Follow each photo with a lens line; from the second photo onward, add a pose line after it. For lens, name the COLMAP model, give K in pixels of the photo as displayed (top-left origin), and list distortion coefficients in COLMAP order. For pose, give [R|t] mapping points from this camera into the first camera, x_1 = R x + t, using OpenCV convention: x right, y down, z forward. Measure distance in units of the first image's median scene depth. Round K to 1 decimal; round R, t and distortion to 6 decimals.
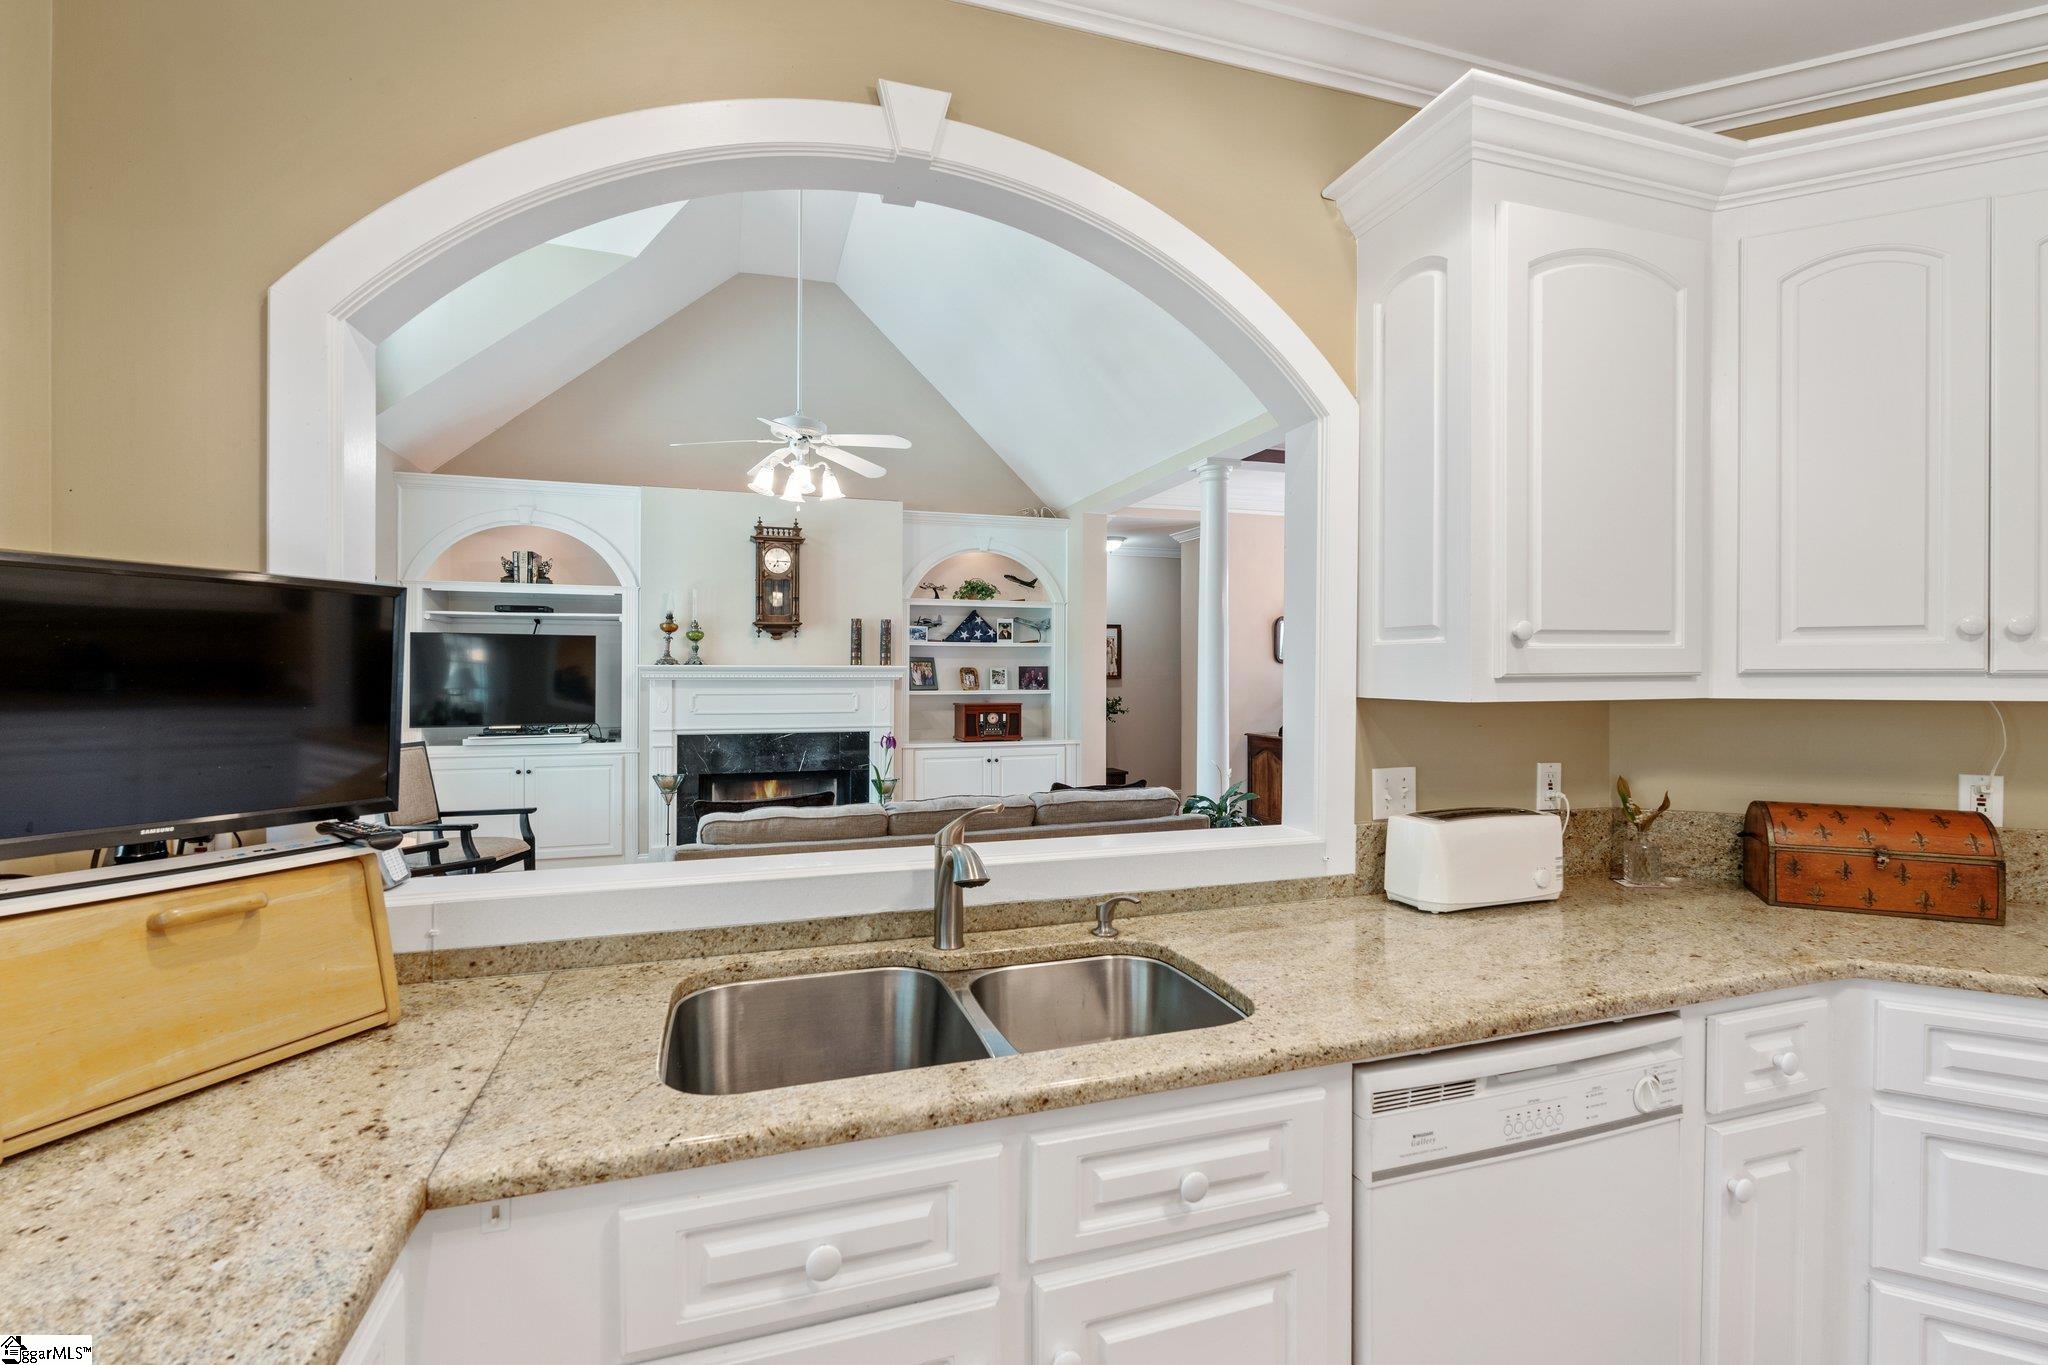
lens RADIAL K [[885.8, 0, 1016.1], [0, 885.8, 684.5], [0, 0, 1]] dist [-0.007449, 0.000295]
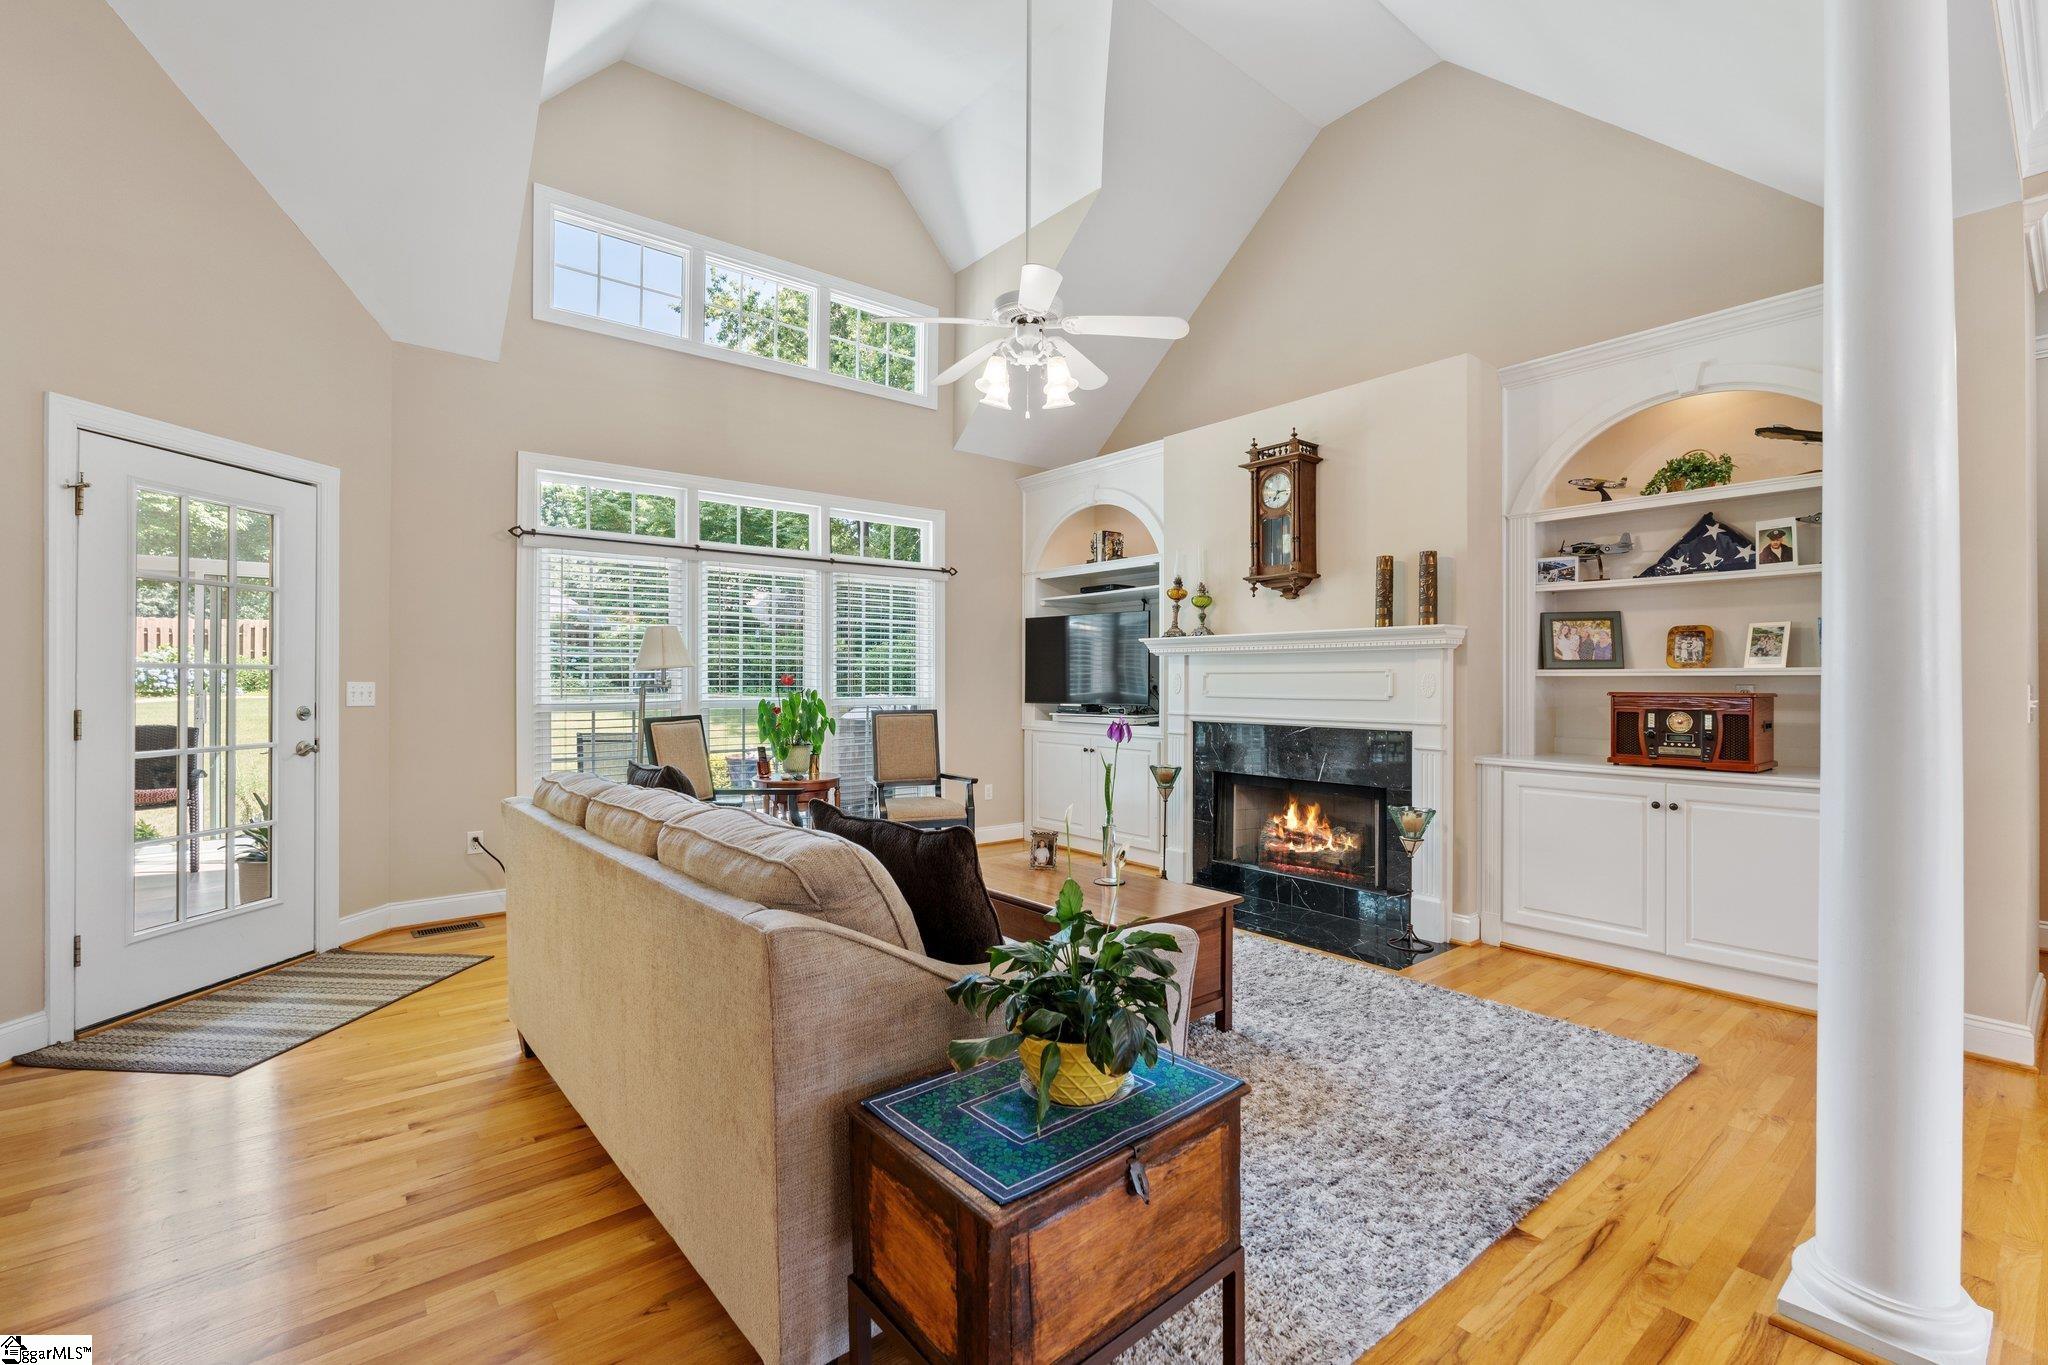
lens RADIAL K [[885.8, 0, 1017.4], [0, 885.8, 674.8], [0, 0, 1]] dist [-0.007449, 0.000295]
pose [[0.353569, -0.005042, -0.935395, 0.304993], [-0.011733, 0.999883, -0.009824, 0.020629], [0.935335, 0.014449, 0.353469, 0.479004]]
